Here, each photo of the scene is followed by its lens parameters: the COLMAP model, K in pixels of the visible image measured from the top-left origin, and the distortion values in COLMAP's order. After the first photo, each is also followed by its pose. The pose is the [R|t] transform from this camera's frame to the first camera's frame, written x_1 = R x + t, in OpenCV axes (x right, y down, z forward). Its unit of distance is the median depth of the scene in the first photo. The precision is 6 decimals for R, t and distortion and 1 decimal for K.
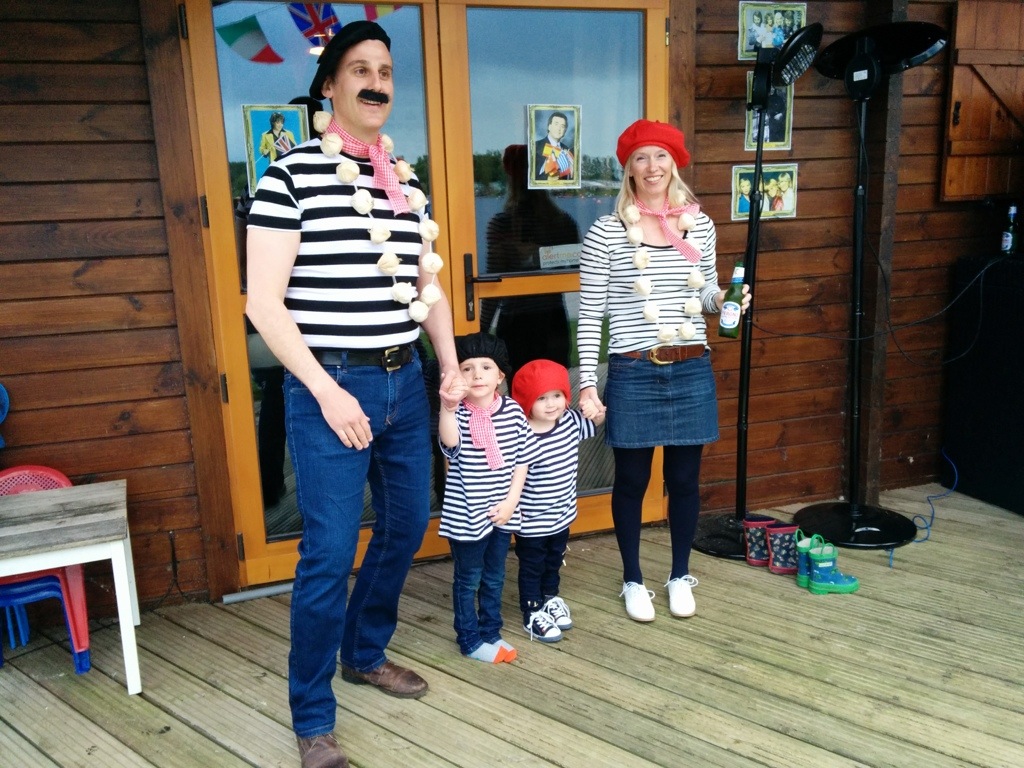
lens RADIAL K [[900.4, 0, 512.0], [0, 900.4, 384.0], [0, 0, 1]] dist [0.083513, -0.130662]
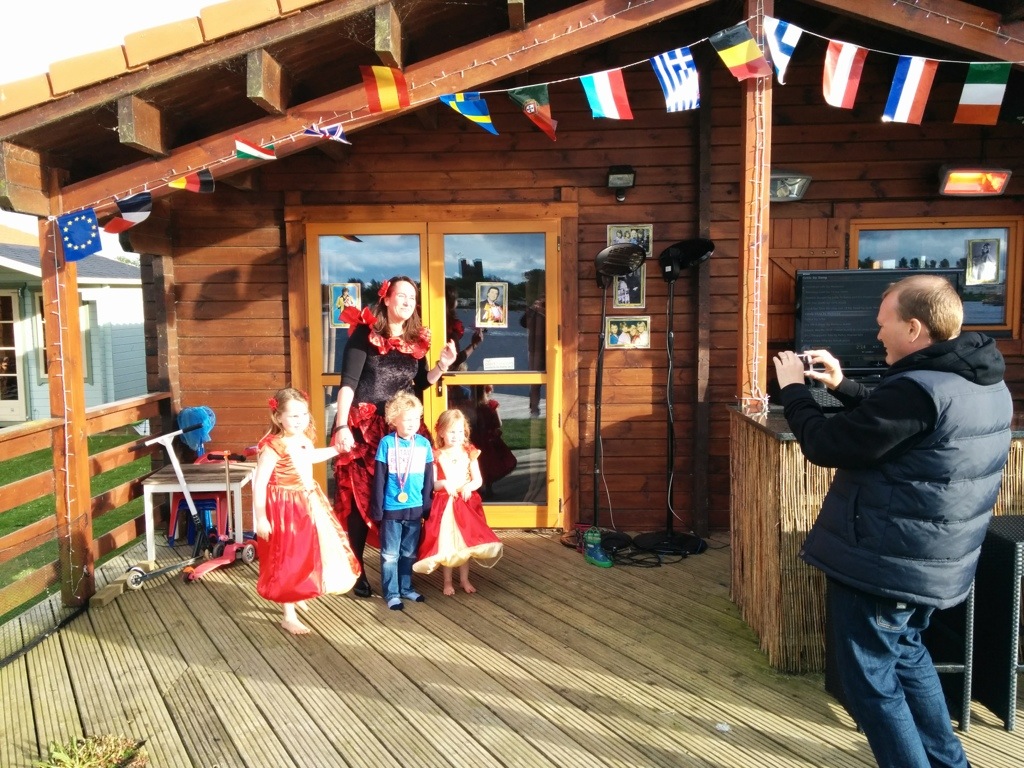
lens RADIAL K [[901.6, 0, 513.1], [0, 901.6, 372.0], [0, 0, 1]] dist [0.054557, -0.006102]
pose [[0.941302, 0.051023, -0.333688, 0.698911], [-0.092259, 0.989761, -0.108914, 0.065169], [0.324714, 0.133307, 0.936371, -0.665024]]
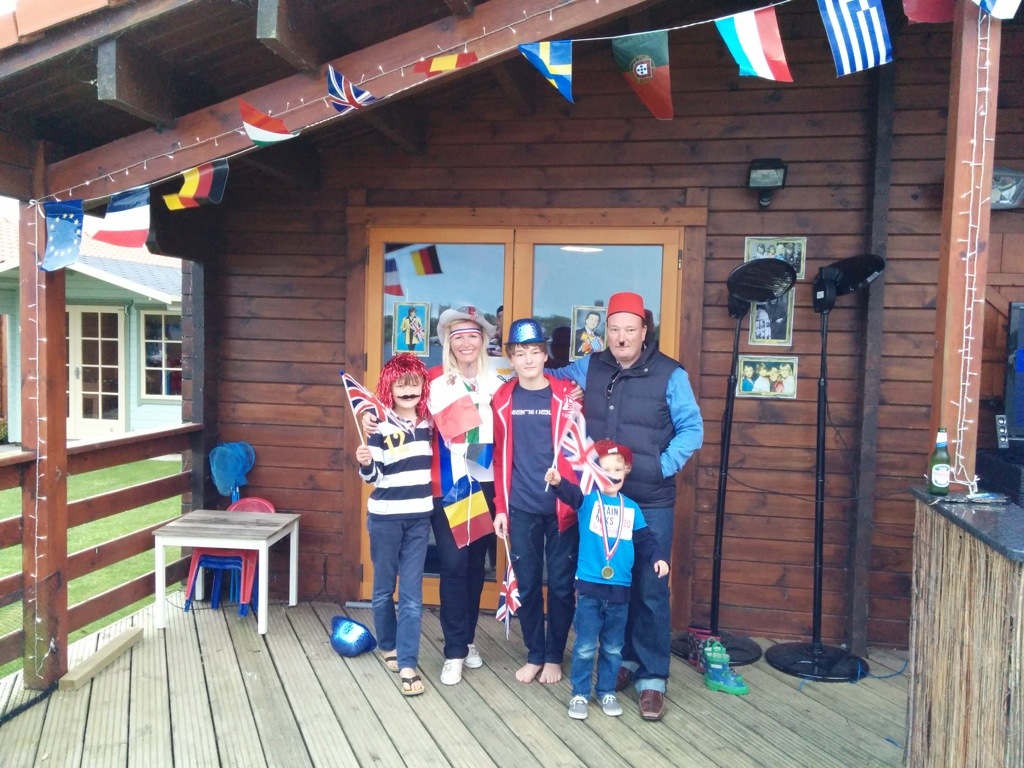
lens RADIAL K [[900.4, 0, 512.0], [0, 900.4, 384.0], [0, 0, 1]] dist [0.083513, -0.130662]
pose [[0.879222, 0.083386, -0.469058, 0.617103], [-0.156816, 0.980352, -0.119664, 0.007012], [0.449863, 0.178767, 0.875023, -0.298415]]
